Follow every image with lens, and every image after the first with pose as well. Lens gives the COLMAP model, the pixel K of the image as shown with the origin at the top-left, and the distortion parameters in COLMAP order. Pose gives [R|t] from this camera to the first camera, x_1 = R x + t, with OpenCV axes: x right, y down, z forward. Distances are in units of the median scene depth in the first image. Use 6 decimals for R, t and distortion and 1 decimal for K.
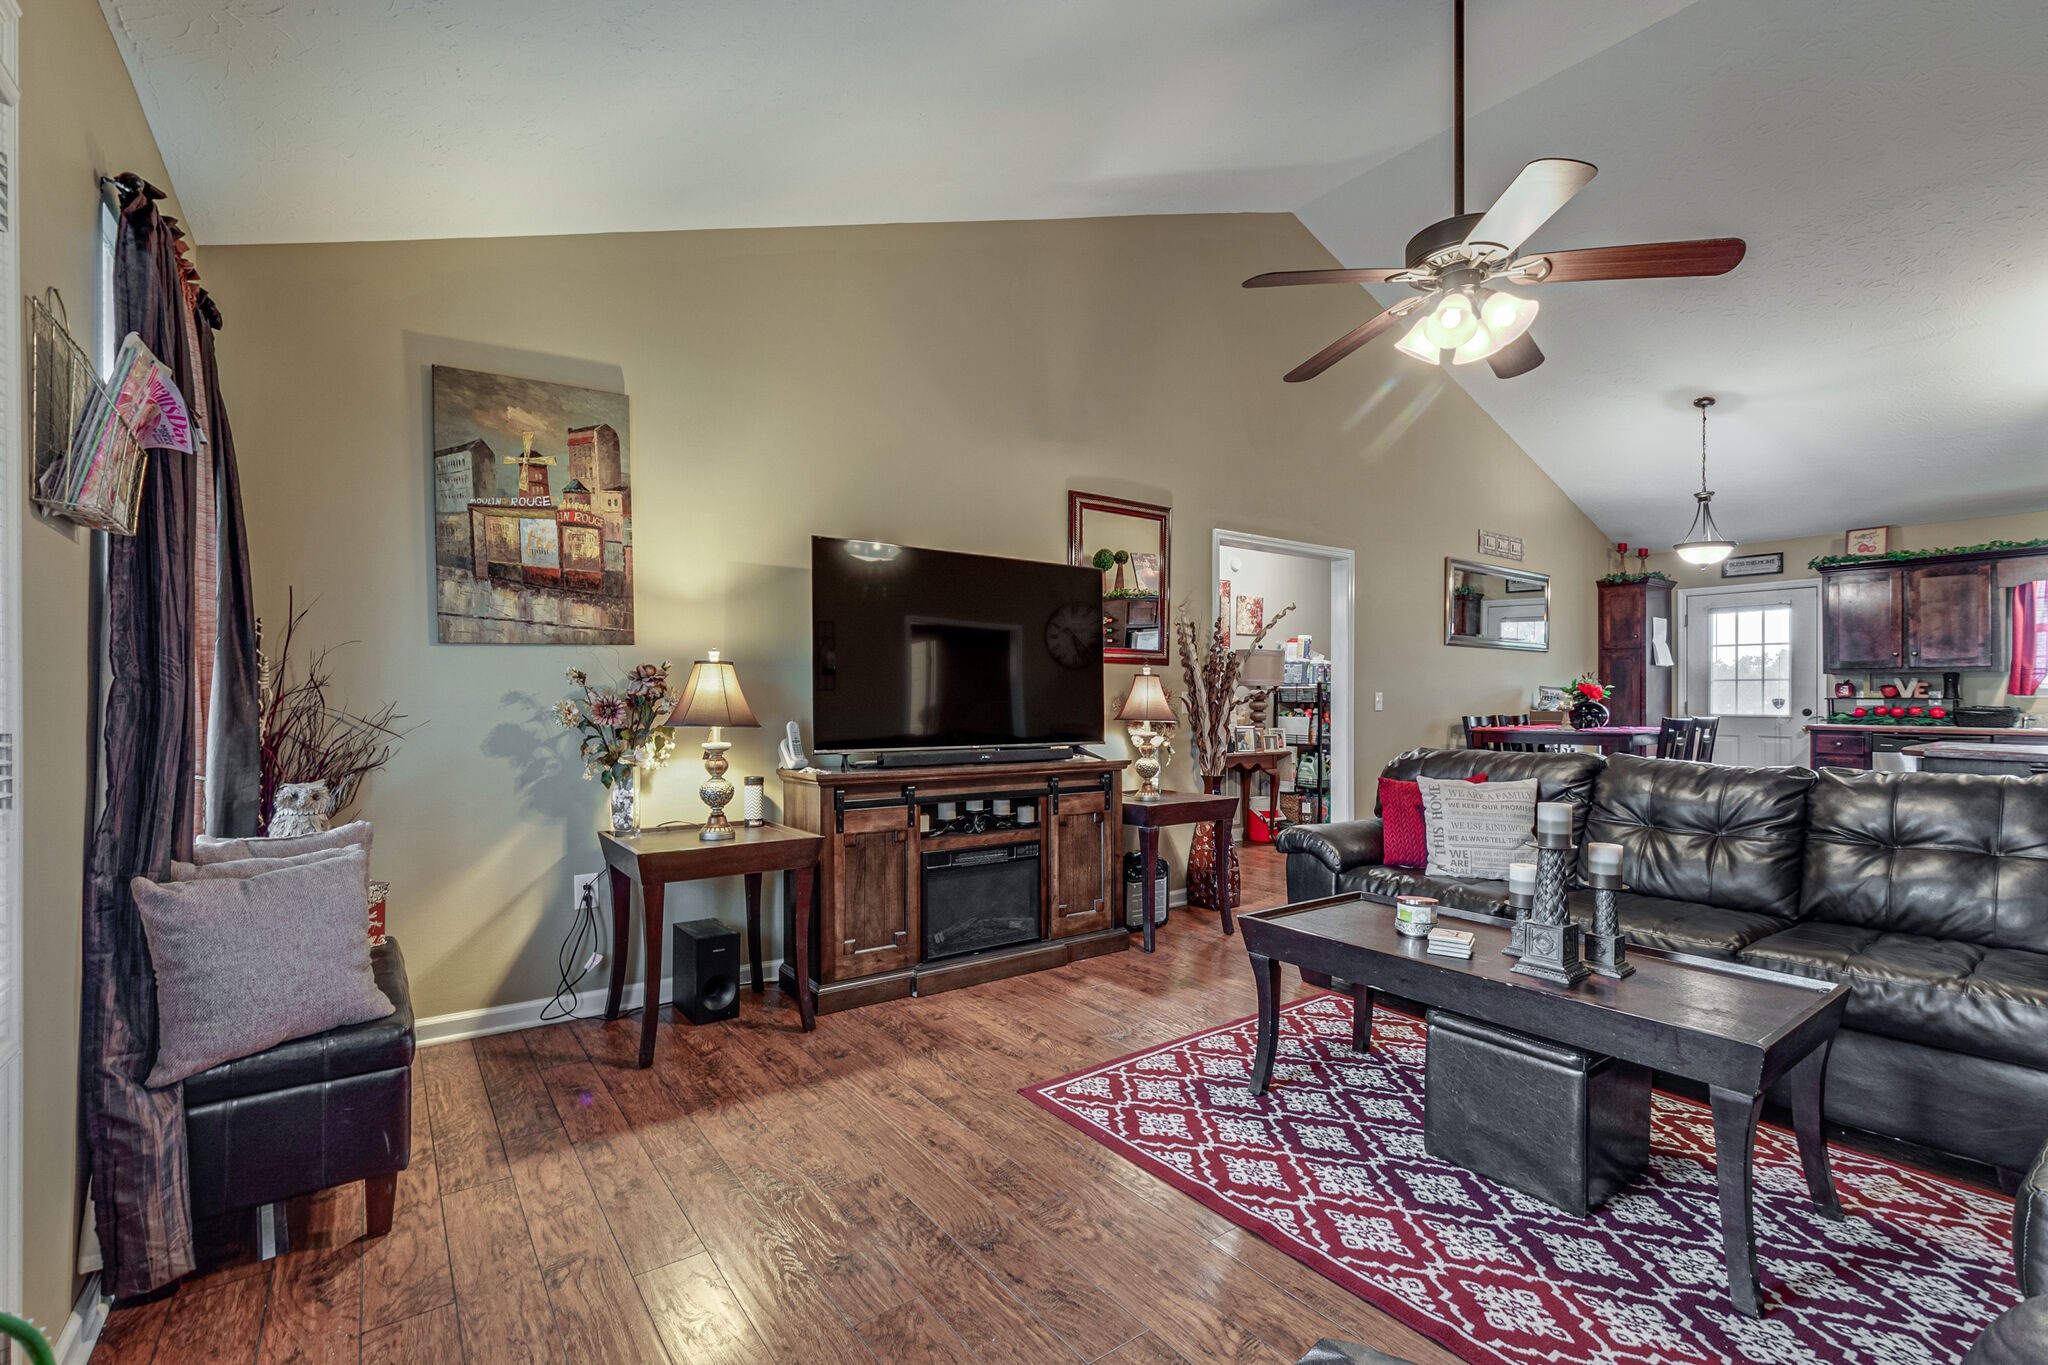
lens RADIAL K [[904.5, 0, 1025.6], [0, 904.5, 694.6], [0, 0, 1]] dist [0.000016, -0.000023]
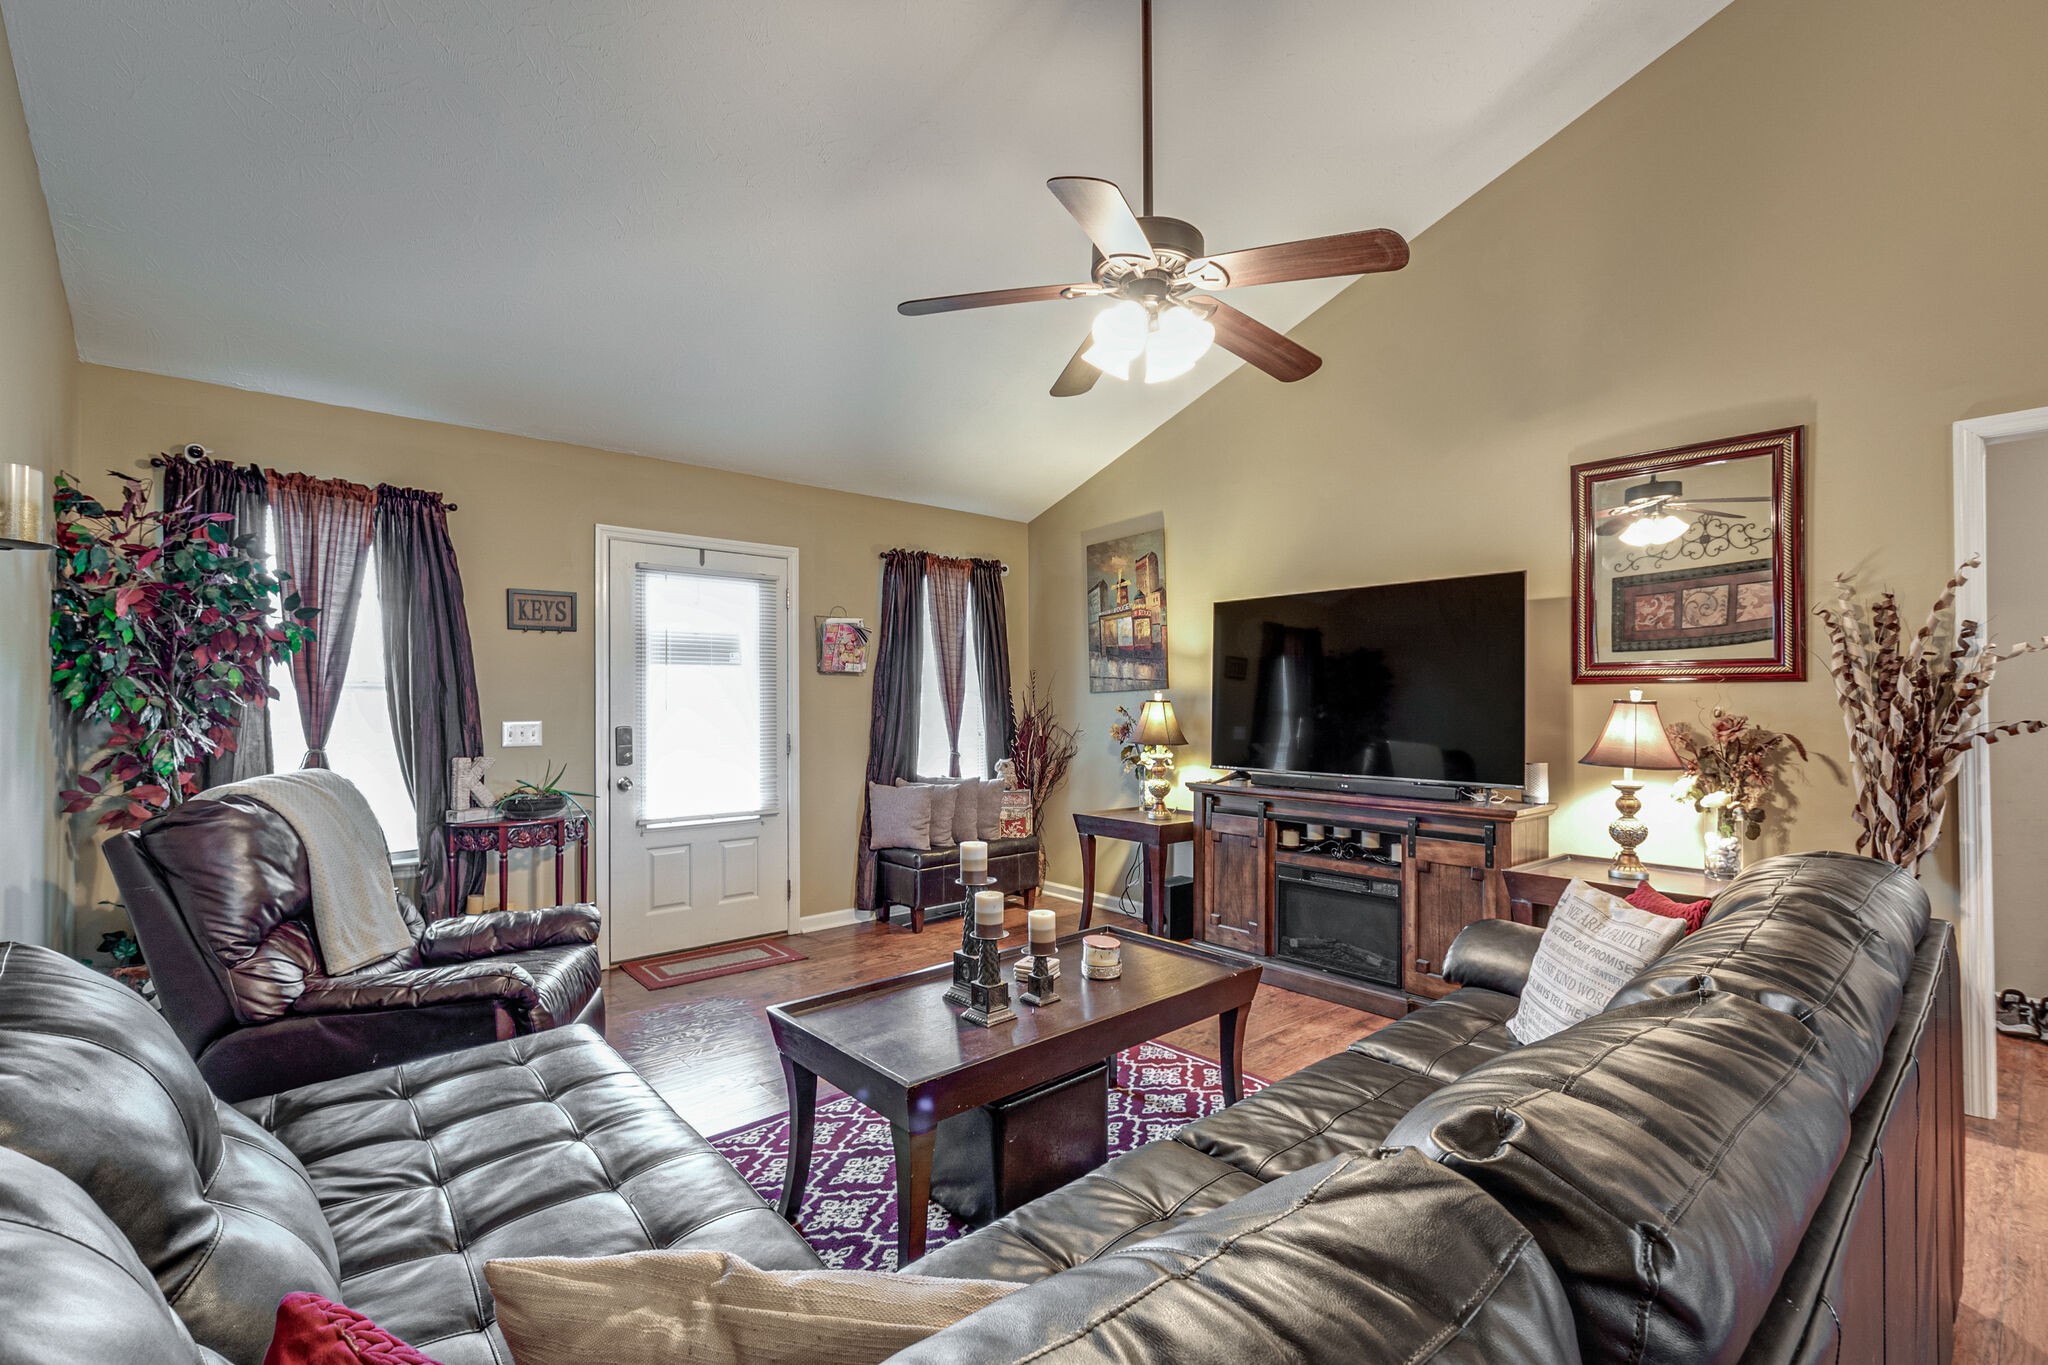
lens RADIAL K [[904.5, 0, 1025.6], [0, 904.5, 694.6], [0, 0, 1]] dist [0.000016, -0.000023]
pose [[0.084573, -0.011432, -0.996352, 0.916024], [0.004341, 0.999929, -0.011104, -0.024350], [0.996408, -0.003386, 0.084616, 0.531158]]
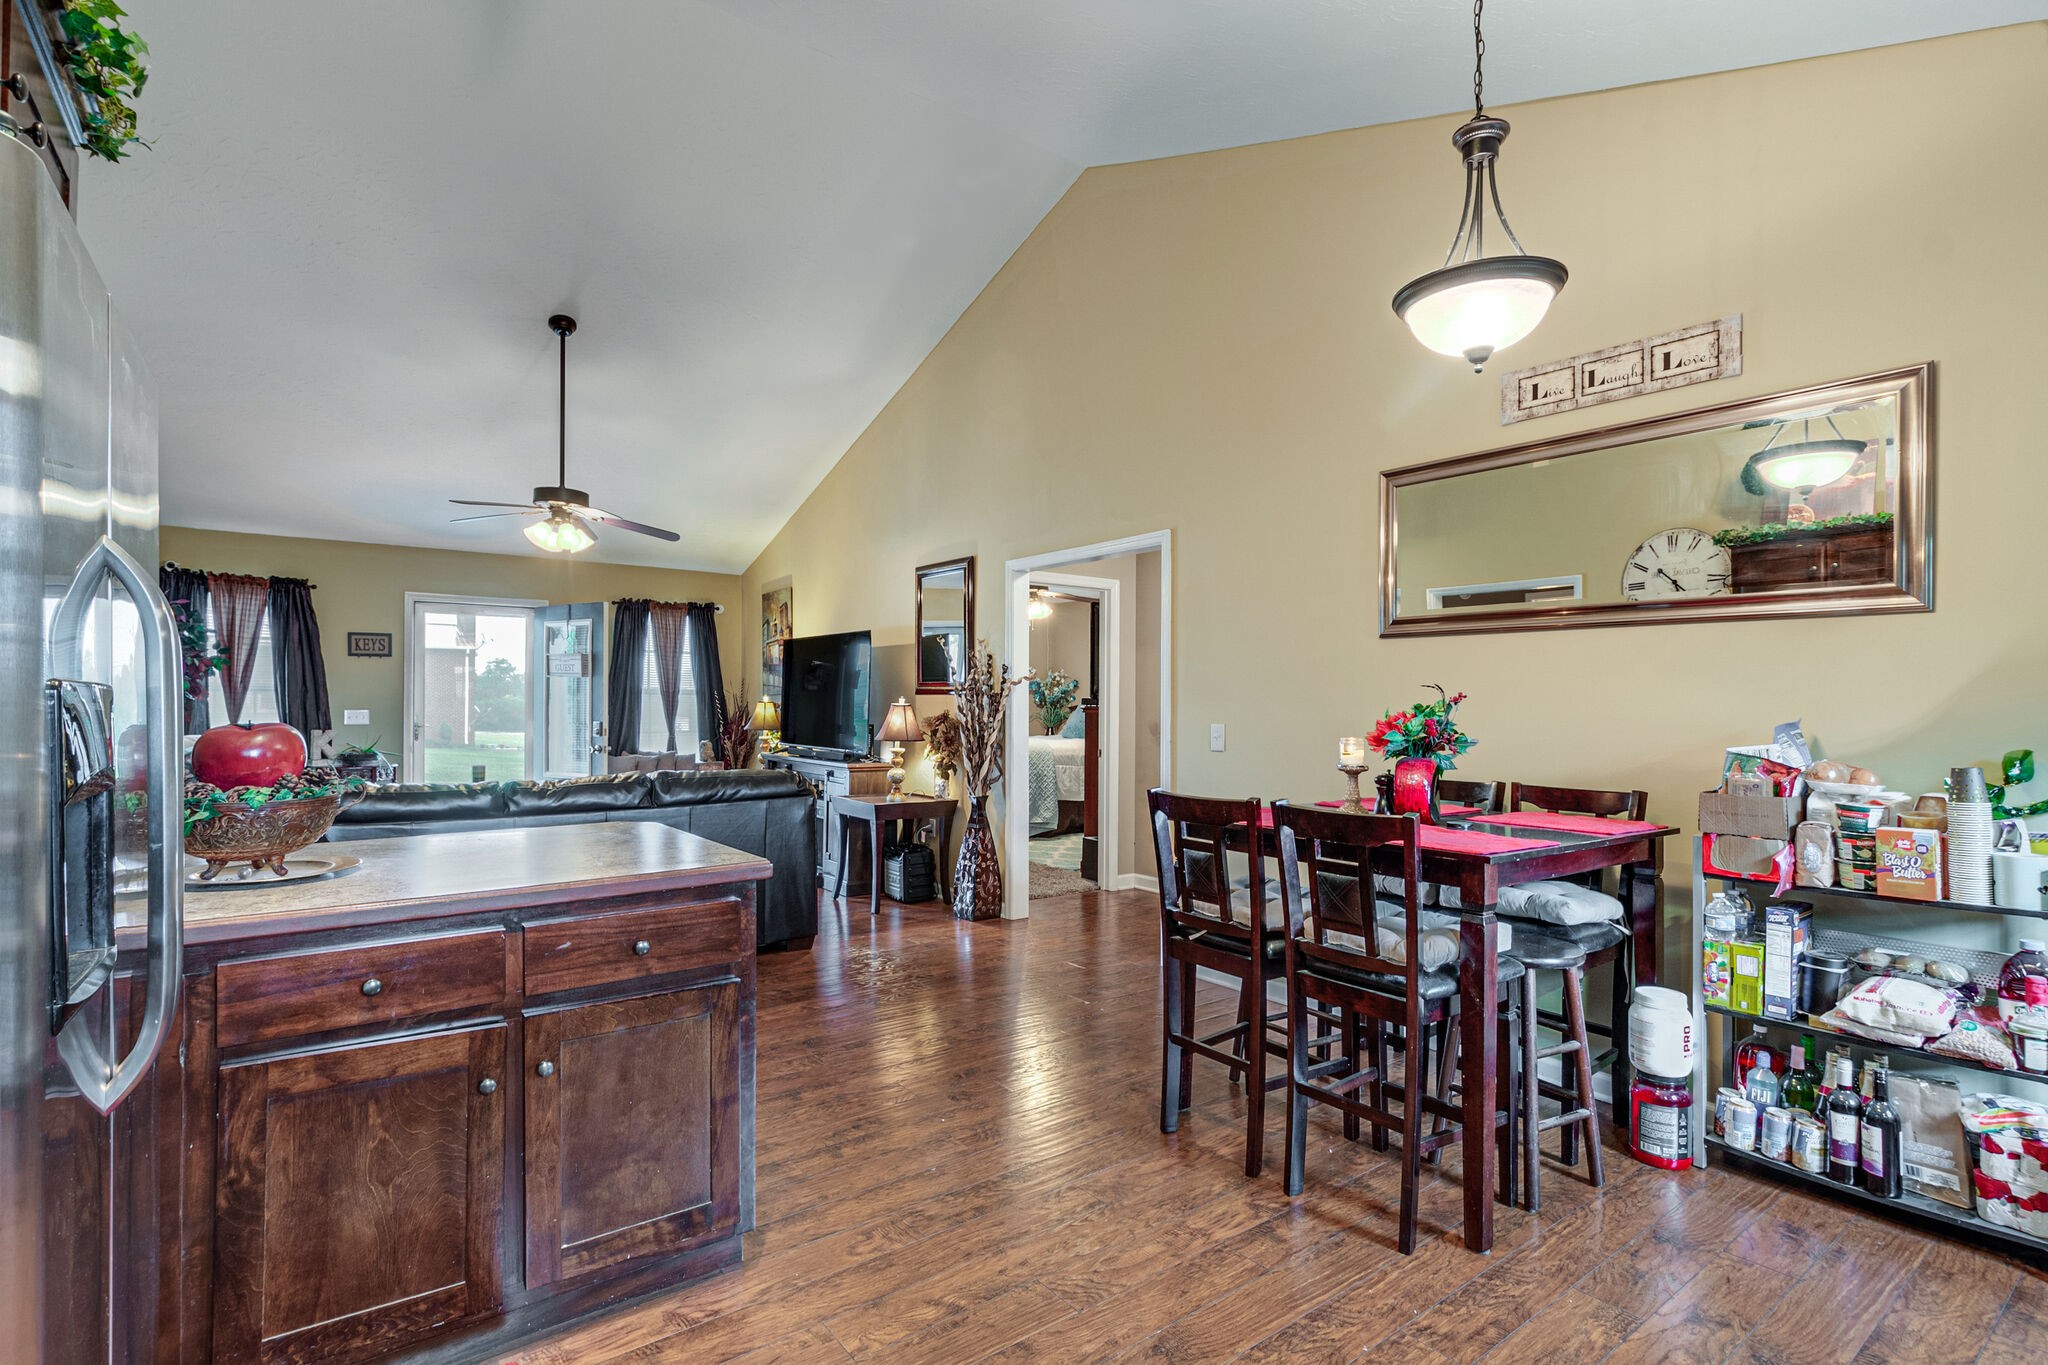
lens RADIAL K [[989.7, 0, 1023.9], [0, 989.7, 700.0], [0, 0, 1]] dist [-0.002076, -0.000424]
pose [[0.002327, -0.004468, -0.999987, 1.767748], [-0.006031, 0.999972, -0.004482, -0.025985], [0.999979, 0.006041, 0.002300, 1.340876]]
